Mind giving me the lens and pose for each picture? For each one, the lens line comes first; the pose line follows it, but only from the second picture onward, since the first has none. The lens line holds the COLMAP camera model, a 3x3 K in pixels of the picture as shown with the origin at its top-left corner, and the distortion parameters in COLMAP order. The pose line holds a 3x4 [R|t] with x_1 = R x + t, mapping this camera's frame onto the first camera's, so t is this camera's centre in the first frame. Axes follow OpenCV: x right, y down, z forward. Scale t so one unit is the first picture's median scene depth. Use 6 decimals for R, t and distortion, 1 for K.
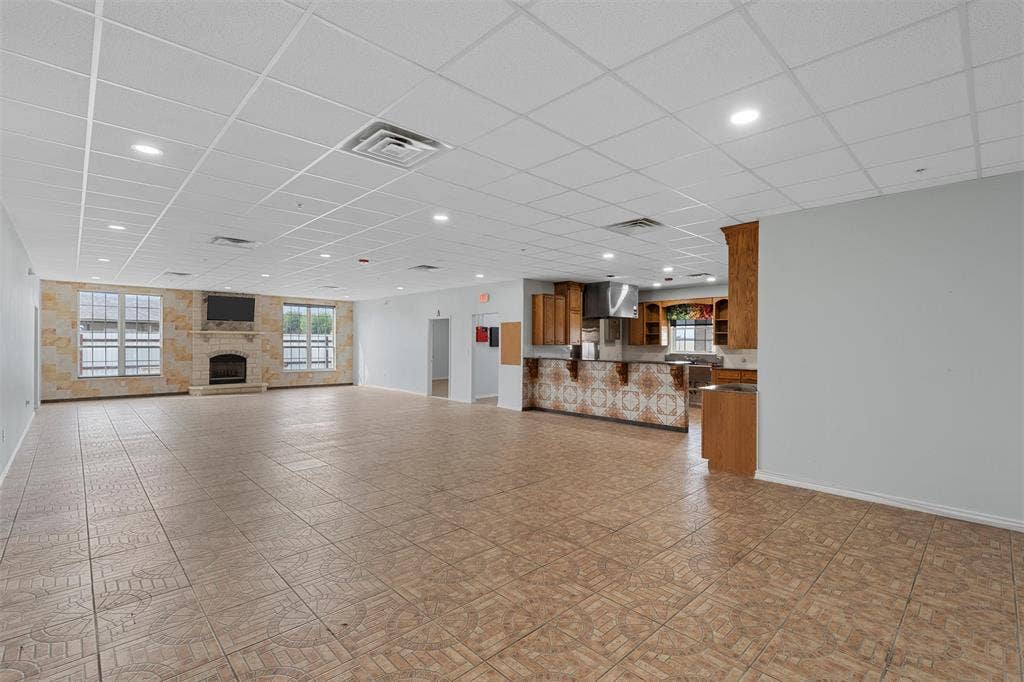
lens RADIAL K [[451.2, 0, 517.4], [0, 451.2, 344.6], [0, 0, 1]] dist [0.002857, 0.000114]
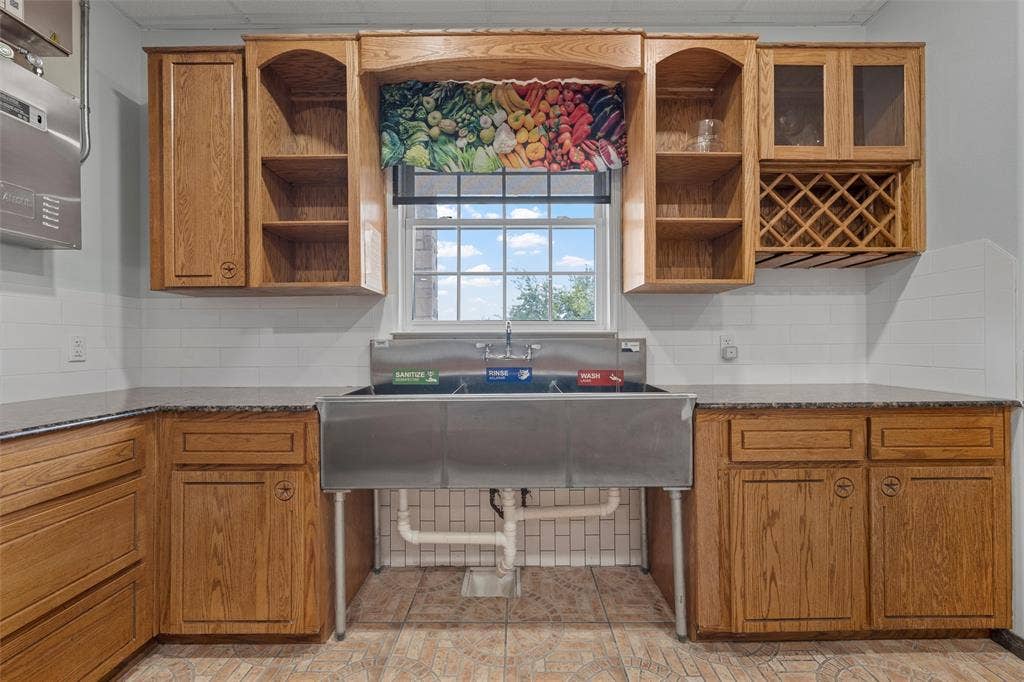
lens RADIAL K [[451.2, 0, 519.2], [0, 451.2, 346.2], [0, 0, 1]] dist [0.002857, 0.000114]
pose [[0.696702, -0.012790, 0.717246, 0.289934], [0.011626, 0.999911, 0.006537, 0.031699], [-0.717266, 0.003784, 0.696789, 1.031208]]
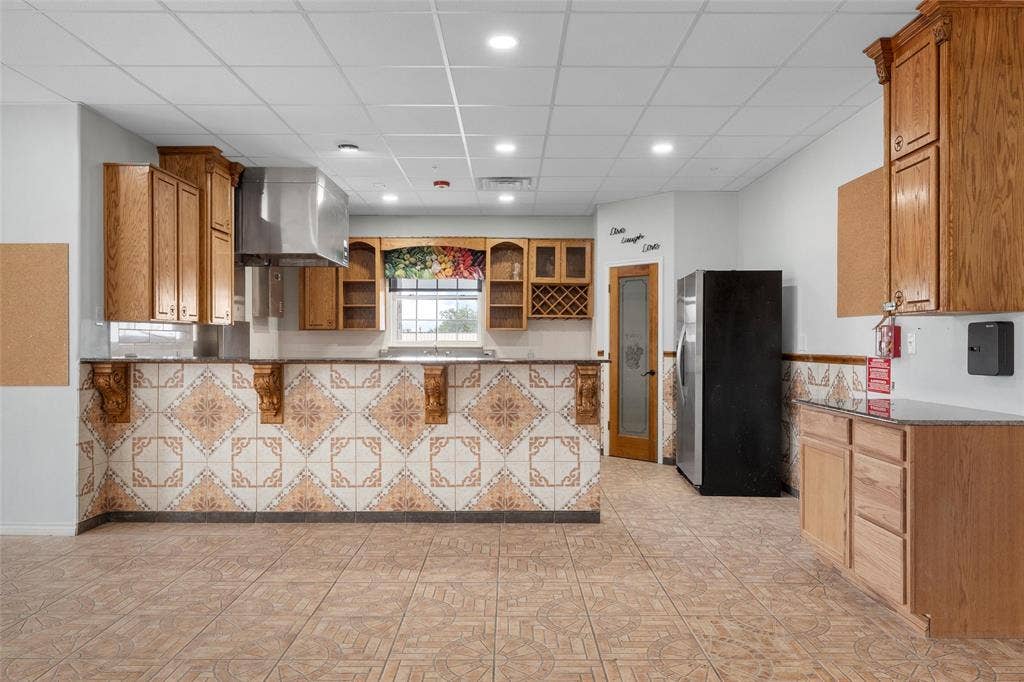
lens RADIAL K [[665.8, 0, 512.9], [0, 665.8, 344.7], [0, 0, 1]] dist [0.000694, -0.001345]
pose [[0.698569, -0.006732, 0.715511, -0.111965], [0.004378, 0.999977, 0.005134, 0.018485], [-0.715530, -0.000454, 0.698582, 0.500625]]
